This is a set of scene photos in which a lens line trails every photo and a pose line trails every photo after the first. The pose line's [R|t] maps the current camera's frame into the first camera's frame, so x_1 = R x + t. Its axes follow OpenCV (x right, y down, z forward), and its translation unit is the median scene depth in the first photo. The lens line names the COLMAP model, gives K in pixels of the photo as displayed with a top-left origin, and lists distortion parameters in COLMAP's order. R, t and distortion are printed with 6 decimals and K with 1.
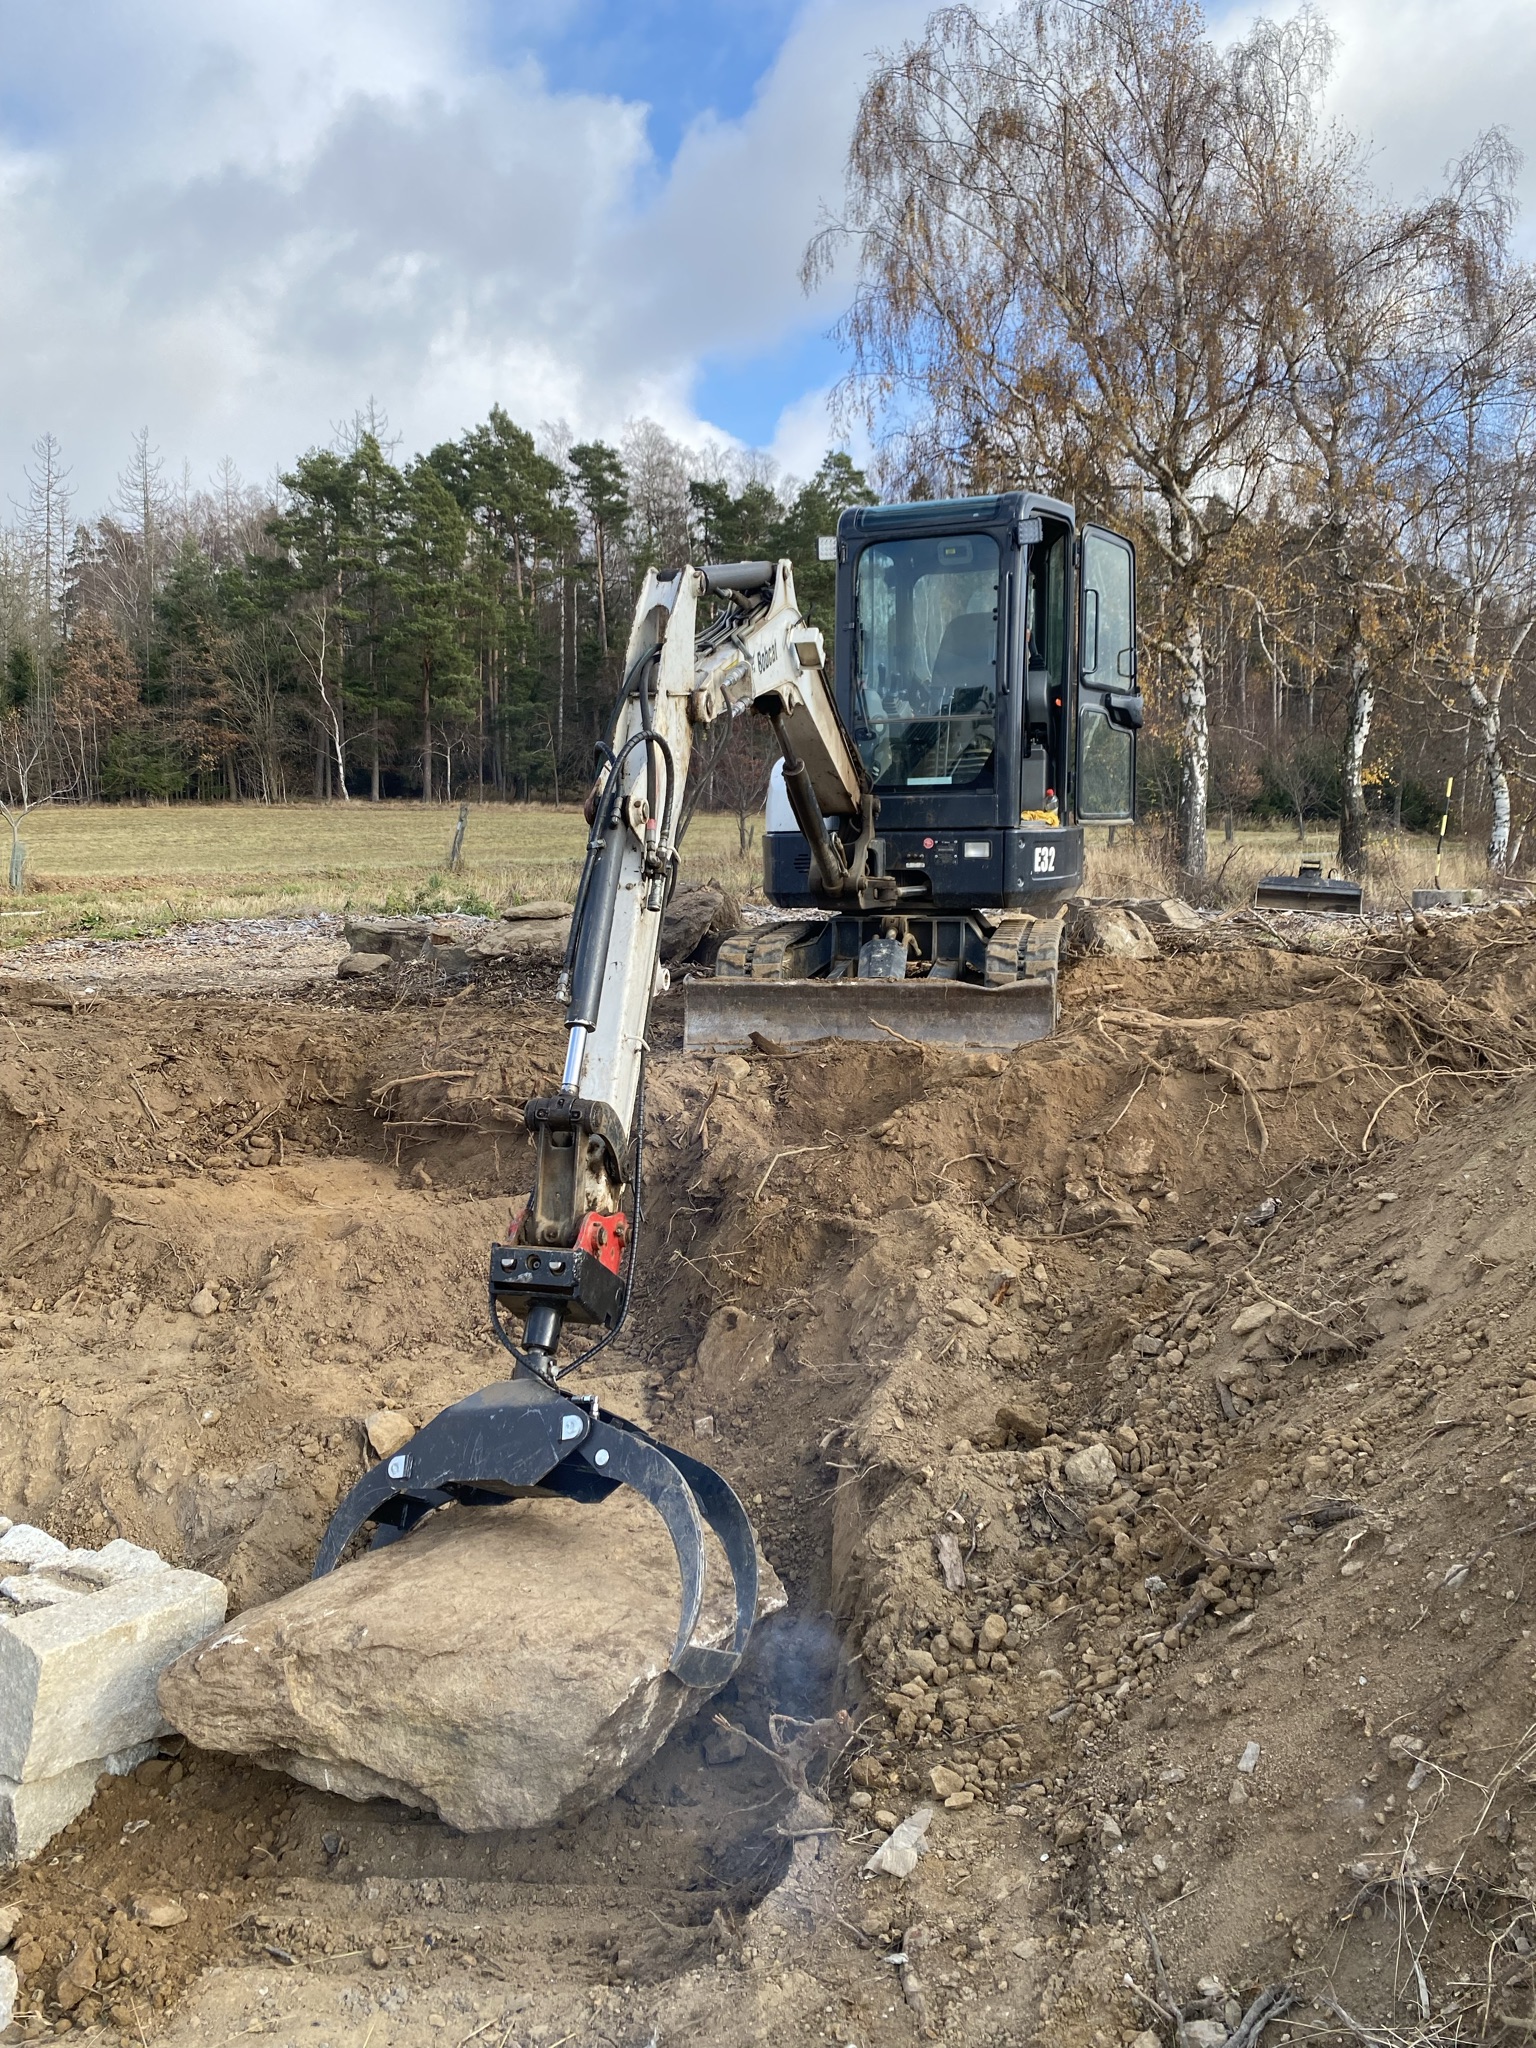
lens RADIAL K [[1555.1, 0, 763.2], [0, 1555.1, 1004.3], [0, 0, 1]] dist [0.005682, -0.008465]
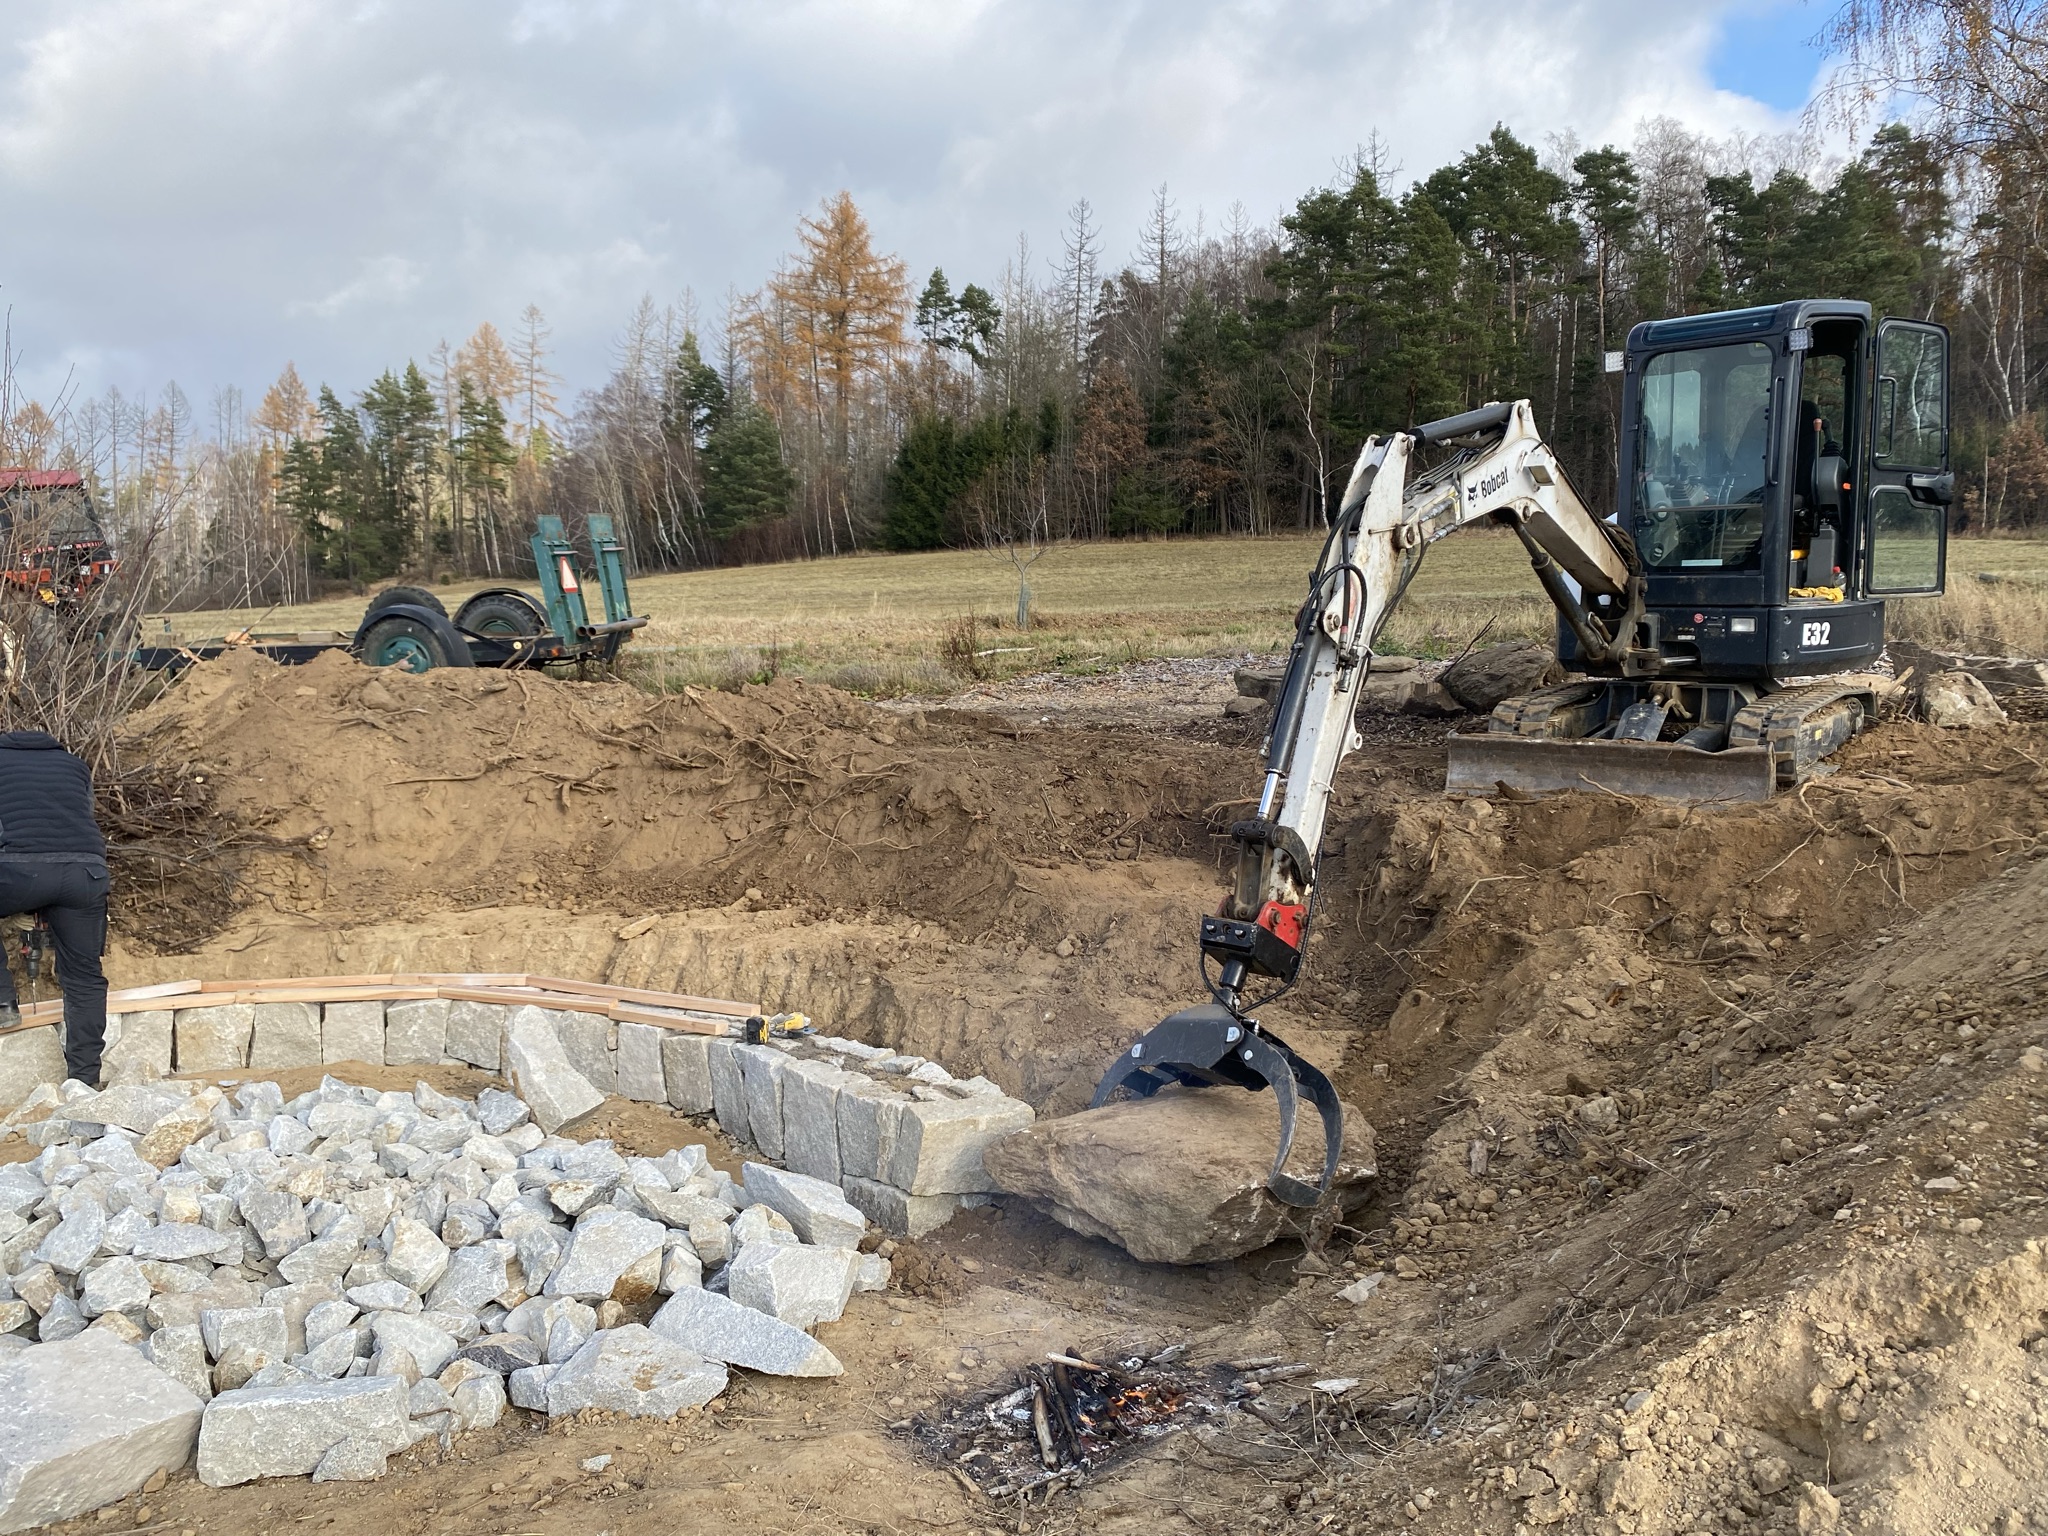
lens RADIAL K [[1540.2, 0, 1042.6], [0, 1540.2, 774.8], [0, 0, 1]] dist [0.049993, -0.138637]
pose [[0.901630, 0.049267, -0.429693, 0.215592], [-0.036358, 0.998608, 0.038207, -0.021914], [0.430977, -0.018826, 0.902167, -0.279186]]
